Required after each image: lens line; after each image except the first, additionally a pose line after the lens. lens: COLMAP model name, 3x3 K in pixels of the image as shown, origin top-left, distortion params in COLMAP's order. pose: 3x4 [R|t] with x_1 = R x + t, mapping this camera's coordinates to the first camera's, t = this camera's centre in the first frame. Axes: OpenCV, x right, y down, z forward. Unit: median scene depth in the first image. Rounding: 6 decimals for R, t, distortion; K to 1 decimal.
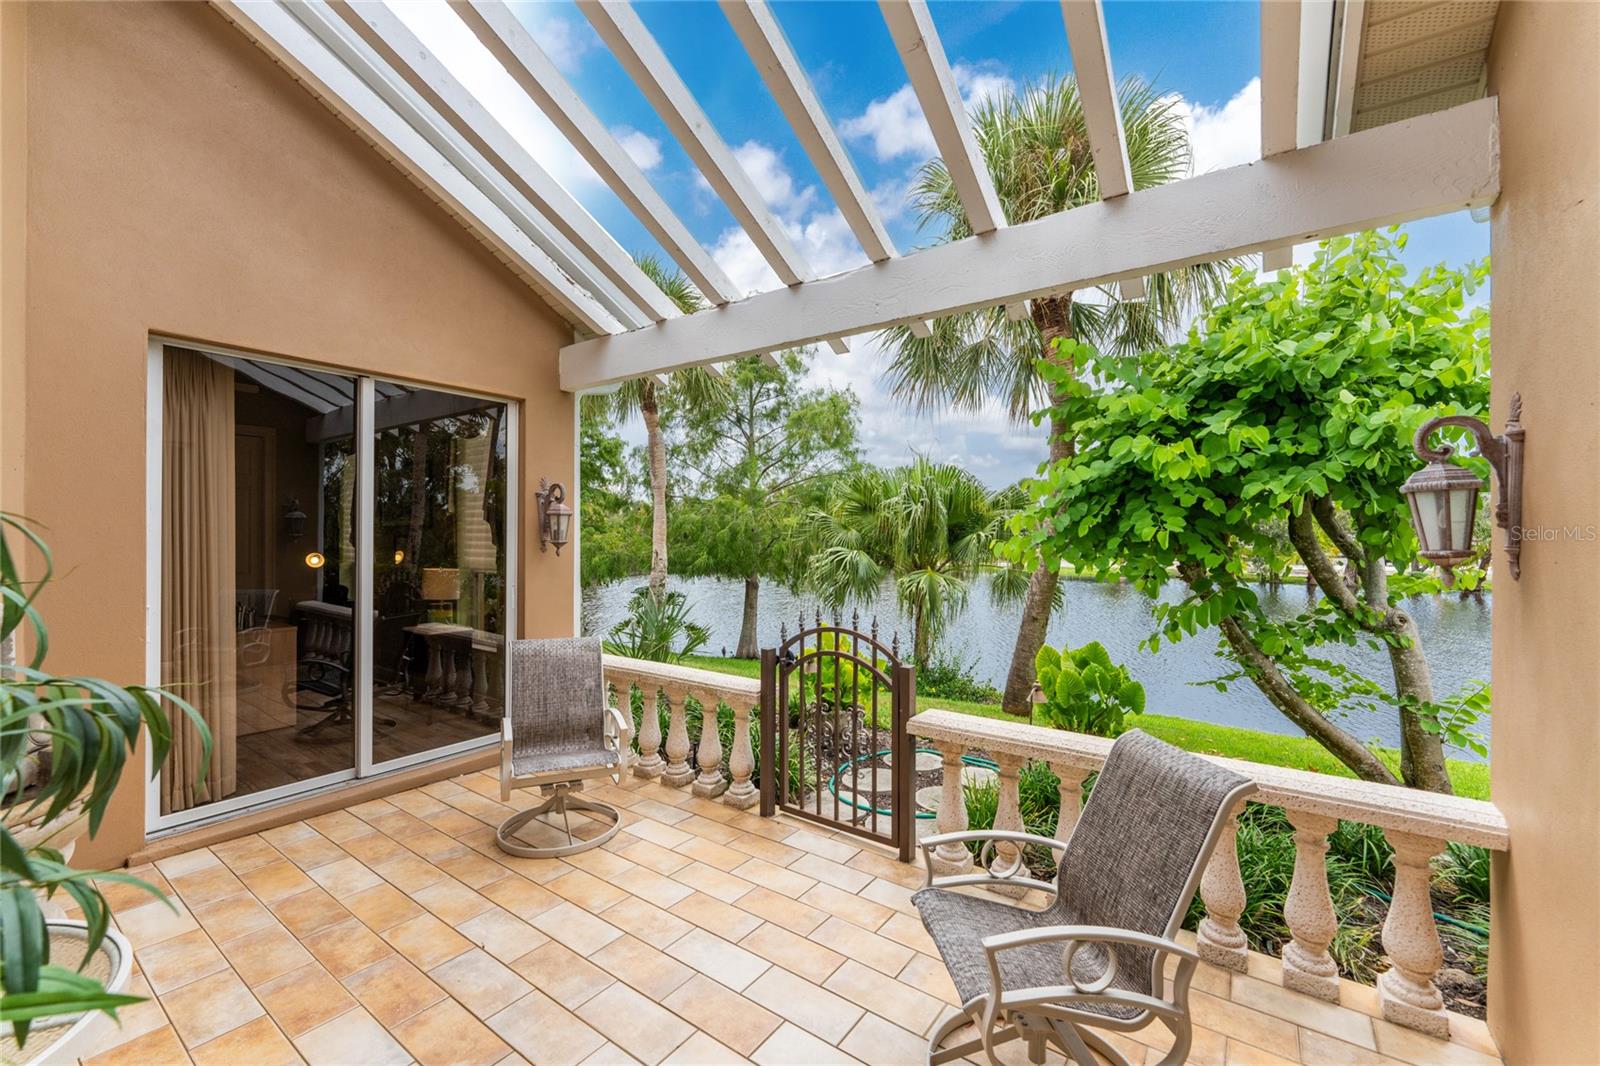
lens RADIAL K [[647.4, 0, 807.5], [0, 647.4, 534.4], [0, 0, 1]] dist [-0.000503, 0.000811]
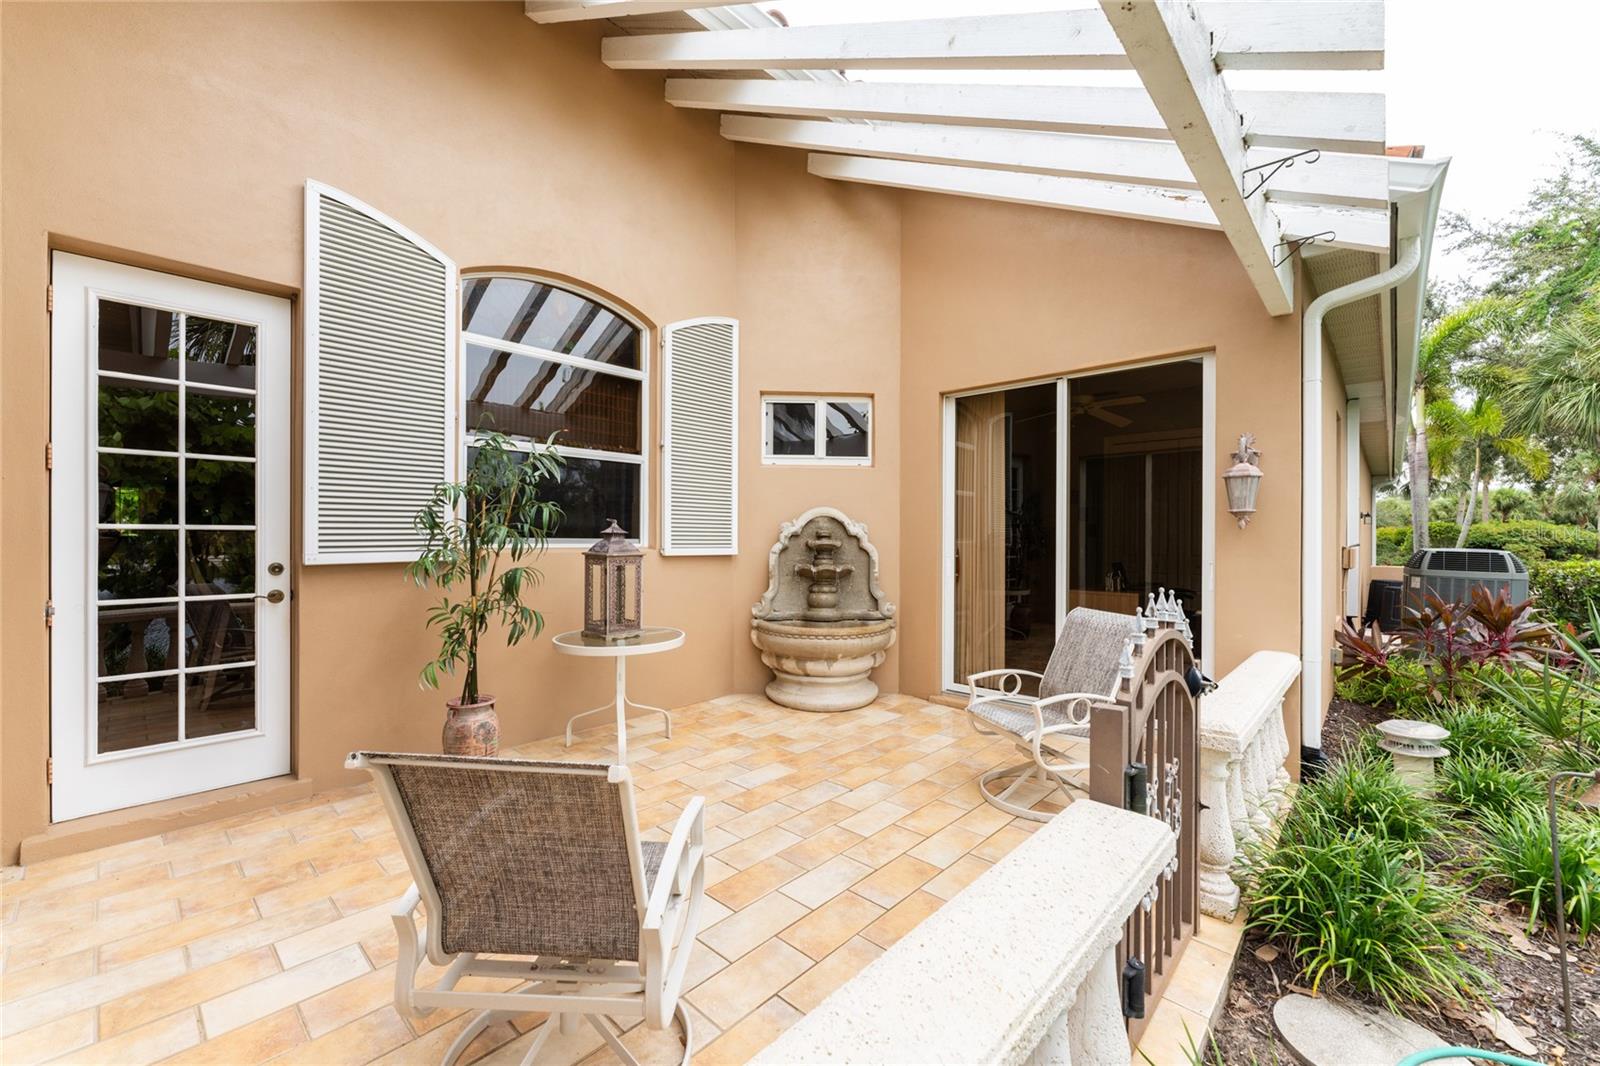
lens RADIAL K [[647.4, 0, 796.6], [0, 647.4, 535.3], [0, 0, 1]] dist [-0.000503, 0.000811]
pose [[-0.141693, -0.010113, -0.989859, 0.623839], [0.002653, 0.999940, -0.010596, 0.064628], [0.989907, -0.004128, -0.141658, 0.737566]]
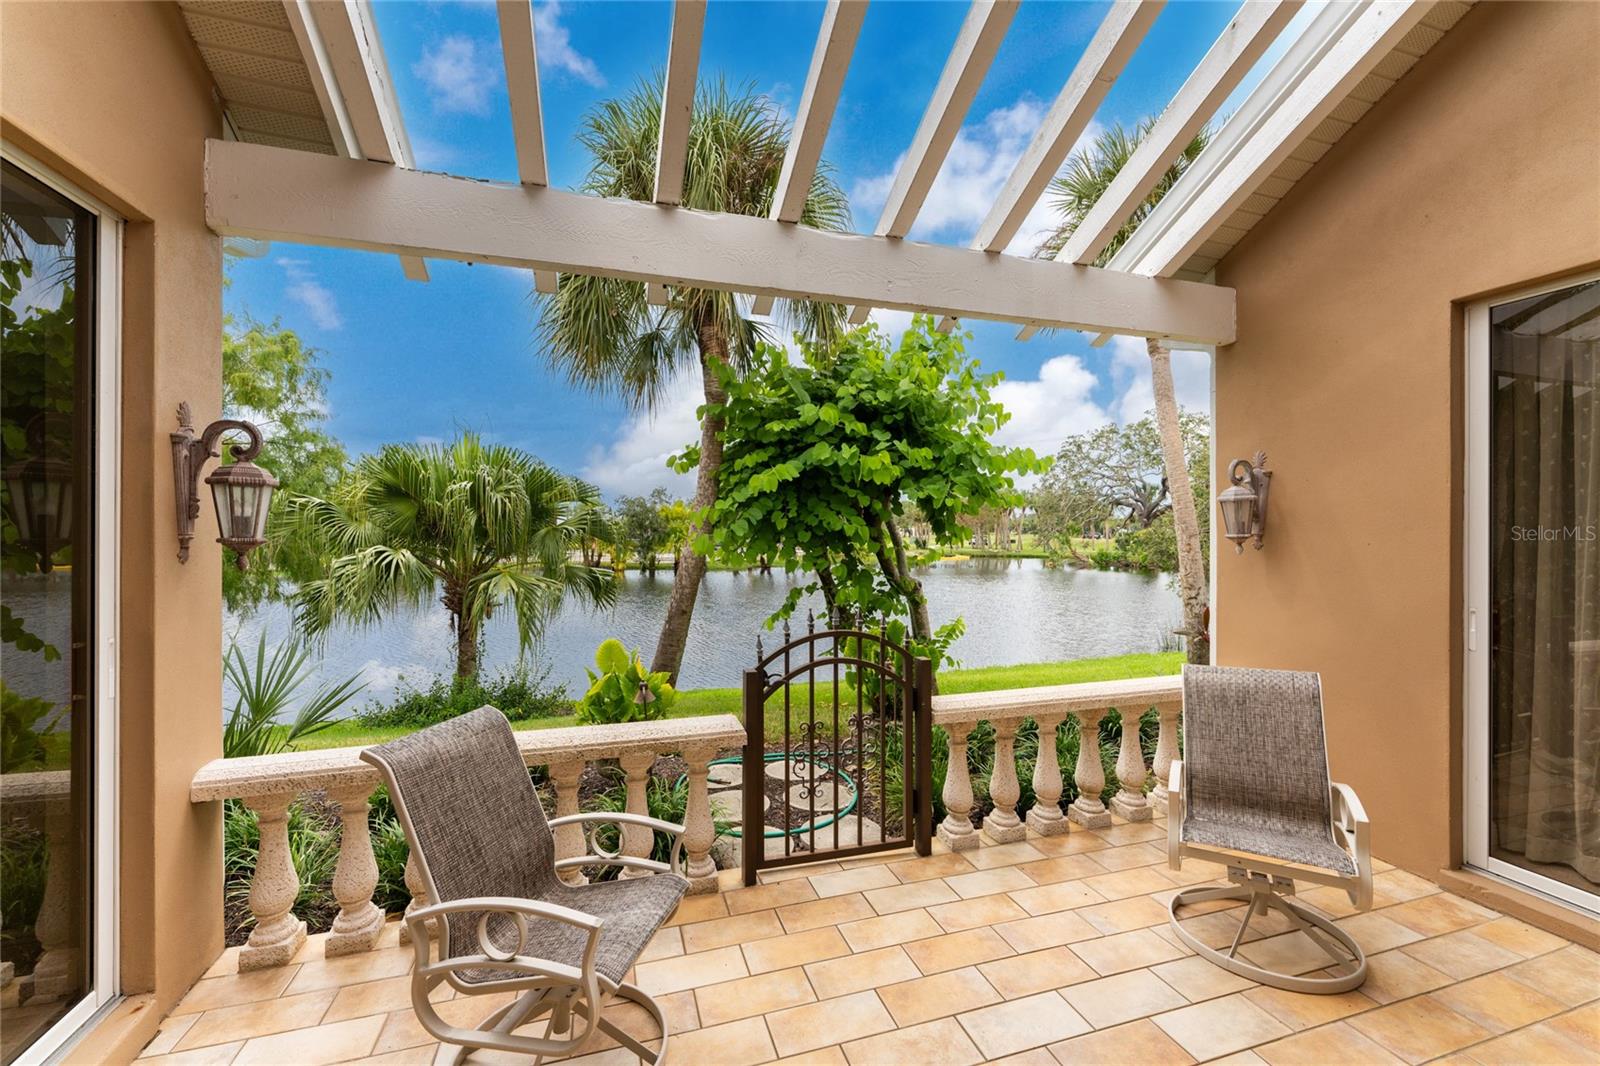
lens RADIAL K [[647.4, 0, 807.4], [0, 647.4, 538.9], [0, 0, 1]] dist [-0.000503, 0.000811]
pose [[0.606317, -0.014630, 0.795089, -0.660863], [0.002539, 0.999861, 0.016462, 0.002427], [-0.795219, -0.007963, 0.606270, 0.483938]]
